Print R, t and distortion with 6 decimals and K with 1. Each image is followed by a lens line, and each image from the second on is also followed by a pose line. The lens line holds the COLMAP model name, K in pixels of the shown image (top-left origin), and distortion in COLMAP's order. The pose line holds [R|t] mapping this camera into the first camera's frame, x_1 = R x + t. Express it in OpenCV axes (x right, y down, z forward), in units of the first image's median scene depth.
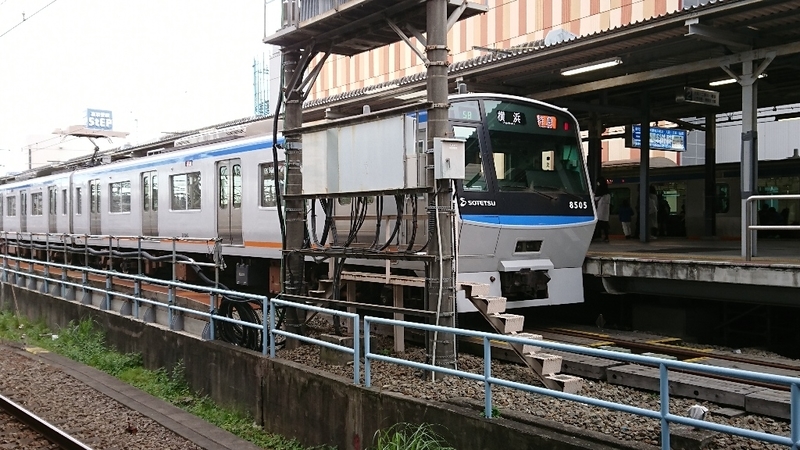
lens RADIAL K [[769.0, 0, 400.0], [0, 769.0, 225.0], [0, 0, 1]] dist [0.217223, -0.332129]
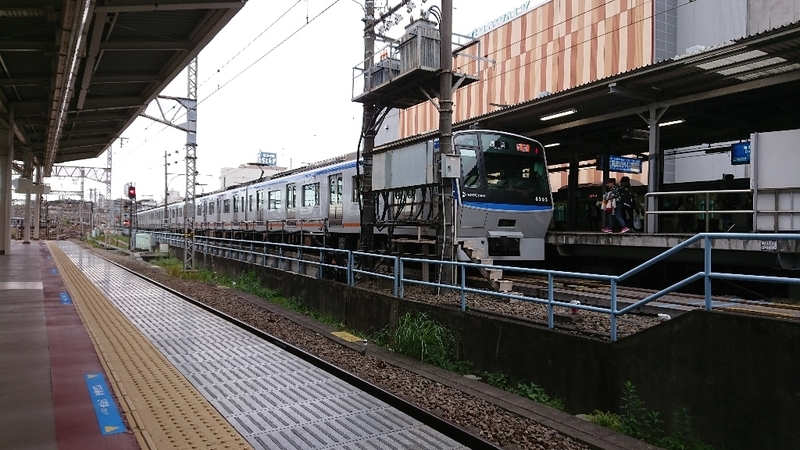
lens RADIAL K [[532.9, 0, 400.0], [0, 532.9, 225.0], [0, 0, 1]] dist [0.211983, -0.312313]
pose [[0.992351, 0.018927, -0.121988, 0.077466], [-0.020468, 0.999726, -0.011388, 0.047214], [0.121739, 0.013798, 0.992466, -0.148539]]
